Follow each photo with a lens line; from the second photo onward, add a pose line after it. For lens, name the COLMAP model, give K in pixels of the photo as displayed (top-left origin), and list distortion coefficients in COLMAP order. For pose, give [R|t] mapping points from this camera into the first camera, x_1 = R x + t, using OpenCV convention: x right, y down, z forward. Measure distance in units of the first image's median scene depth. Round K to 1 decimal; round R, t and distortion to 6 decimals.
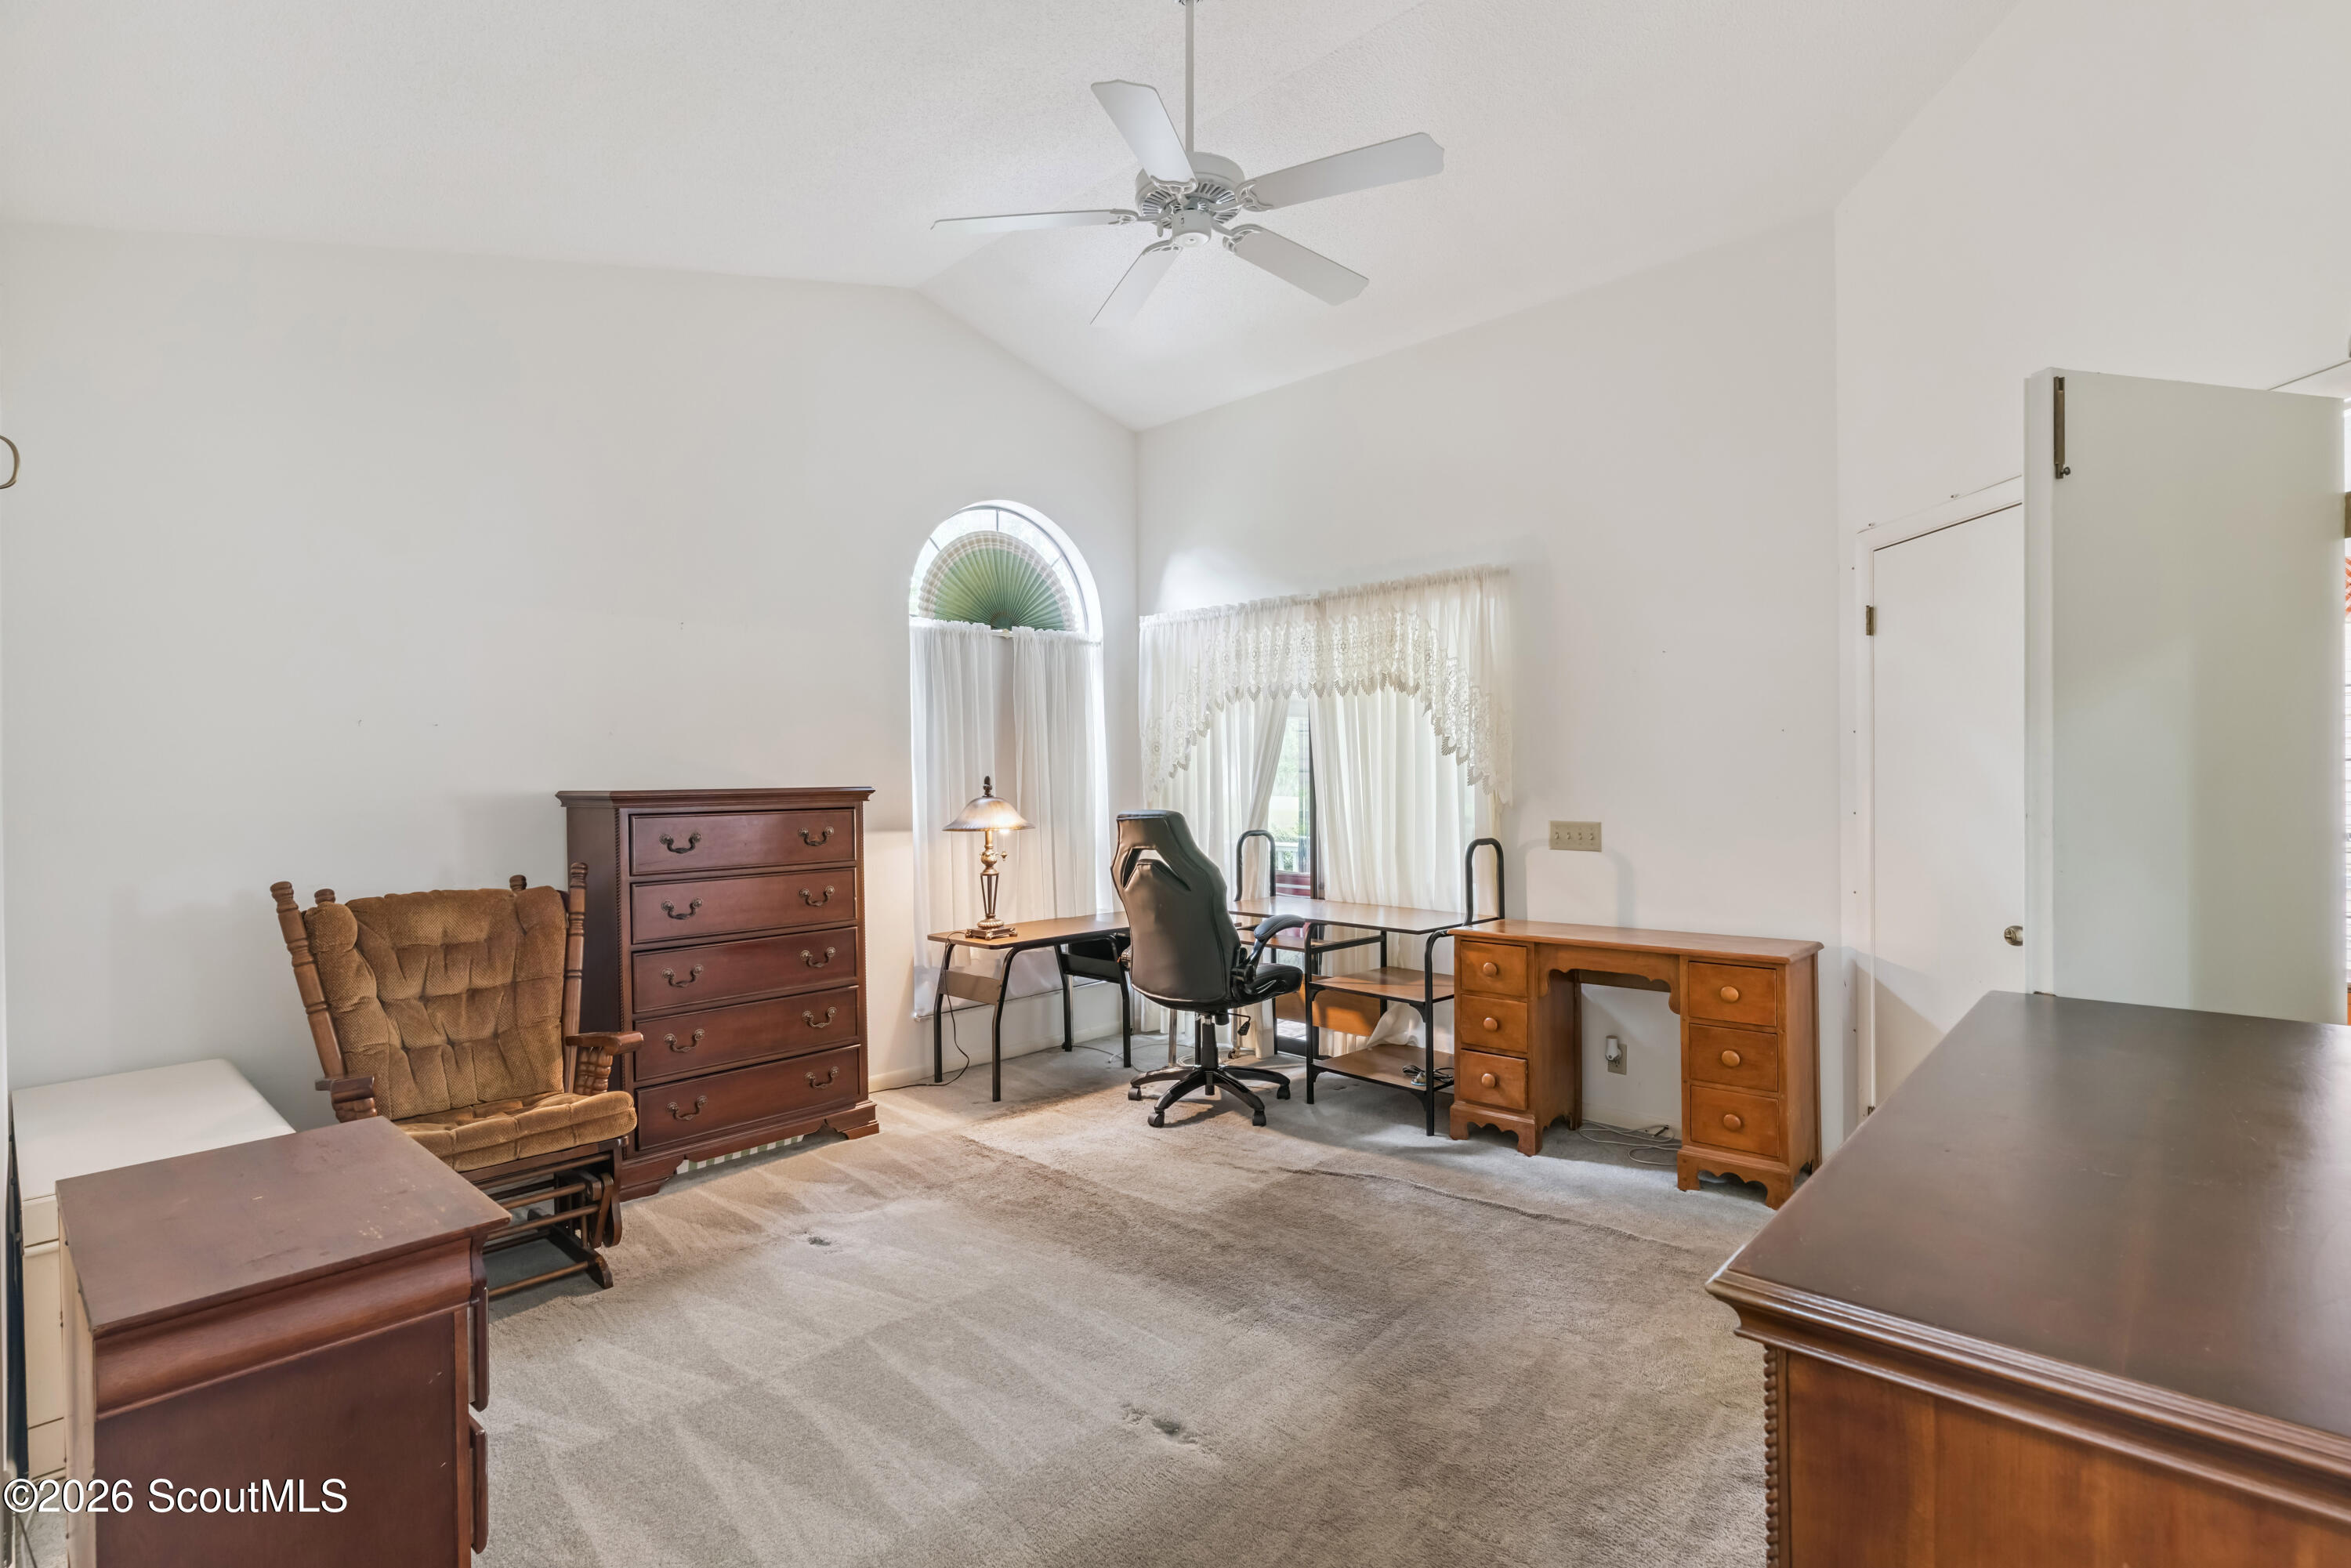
lens RADIAL K [[1113.1, 0, 1159.0], [0, 1113.1, 778.5], [0, 0, 1]] dist [0.003232, 0.001702]
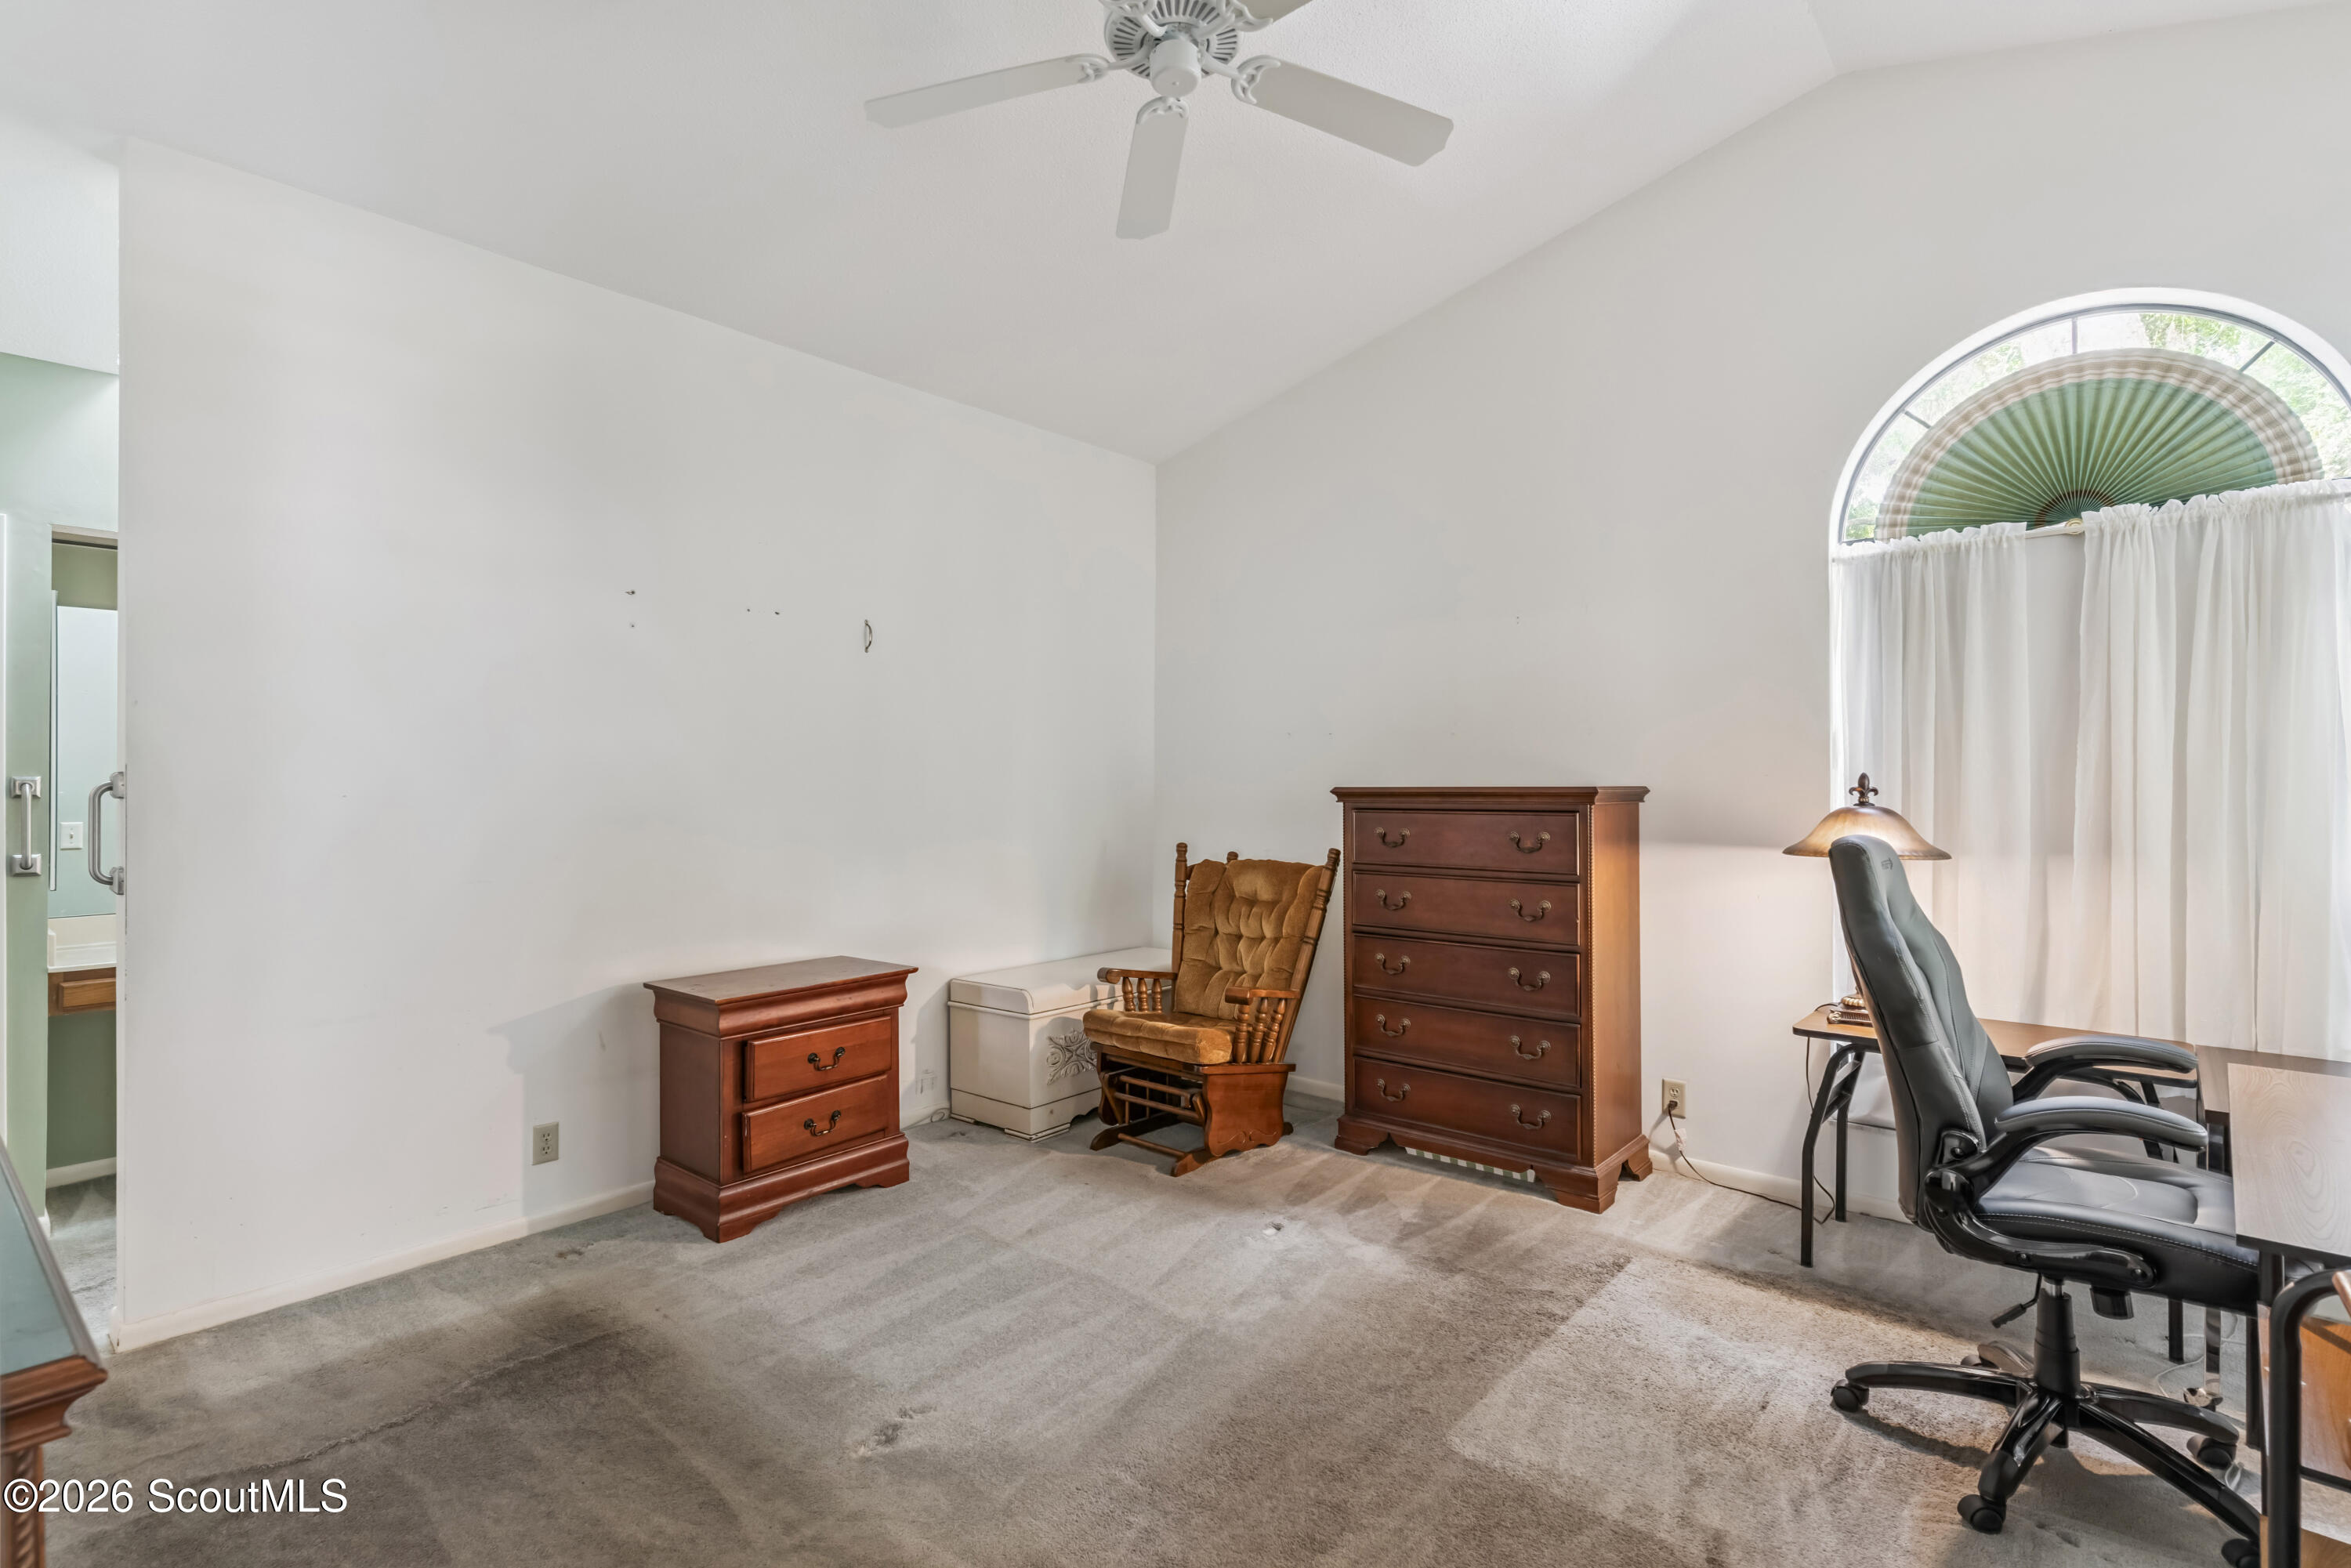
lens RADIAL K [[1145.6, 0, 1175.5], [0, 1145.6, 784.0], [0, 0, 1]] dist [0.001672, 0.000485]
pose [[0.049923, 0.015675, -0.998630, 0.612536], [0.003341, 0.999869, 0.015861, -0.010410], [0.998747, -0.004128, 0.049865, 0.709179]]
